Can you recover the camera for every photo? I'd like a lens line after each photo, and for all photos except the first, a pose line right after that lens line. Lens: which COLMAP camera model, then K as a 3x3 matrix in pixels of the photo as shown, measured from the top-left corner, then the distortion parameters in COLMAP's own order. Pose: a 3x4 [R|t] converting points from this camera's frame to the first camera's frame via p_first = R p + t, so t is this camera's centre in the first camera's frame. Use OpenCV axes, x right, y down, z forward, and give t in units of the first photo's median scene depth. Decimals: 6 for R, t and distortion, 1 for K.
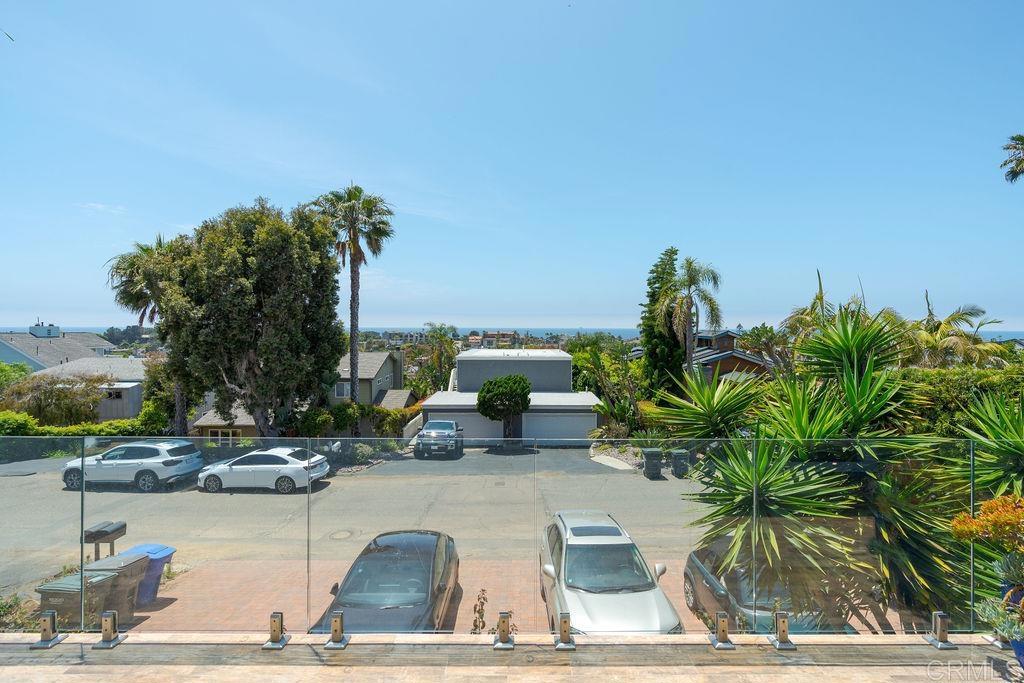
lens RADIAL K [[464.2, 0, 517.6], [0, 464.2, 333.5], [0, 0, 1]] dist [-0.005001, 0.001736]
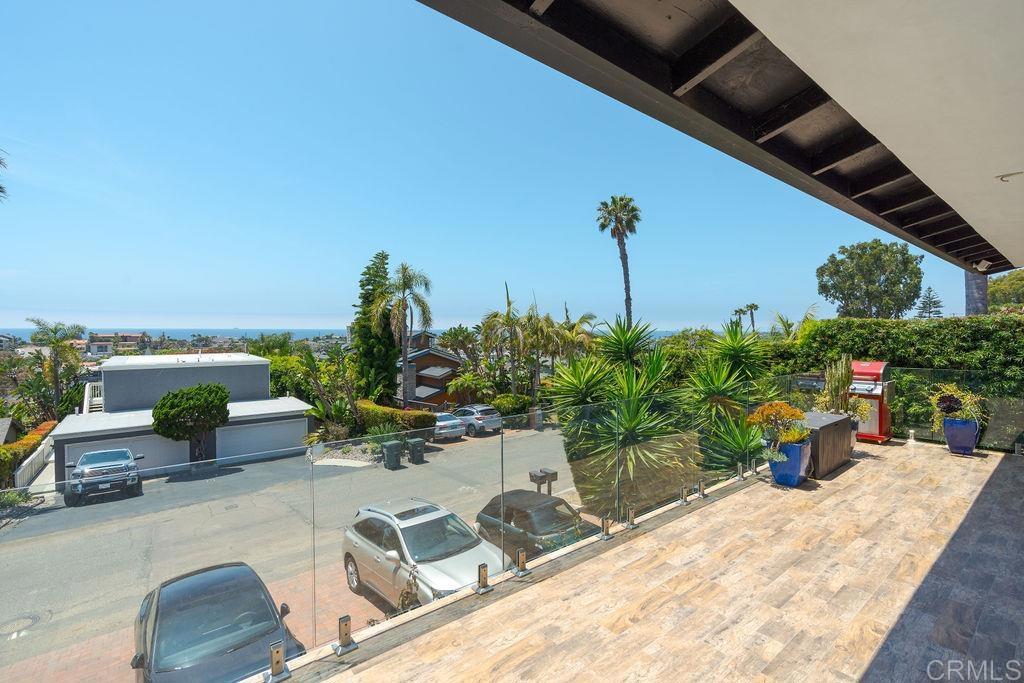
lens RADIAL K [[464.2, 0, 502.4], [0, 464.2, 336.4], [0, 0, 1]] dist [-0.005001, 0.001736]
pose [[0.788323, -0.011981, 0.615144, -0.119644], [0.008646, 0.999927, 0.008396, -0.000134], [-0.615200, -0.001300, 0.788370, 0.001277]]
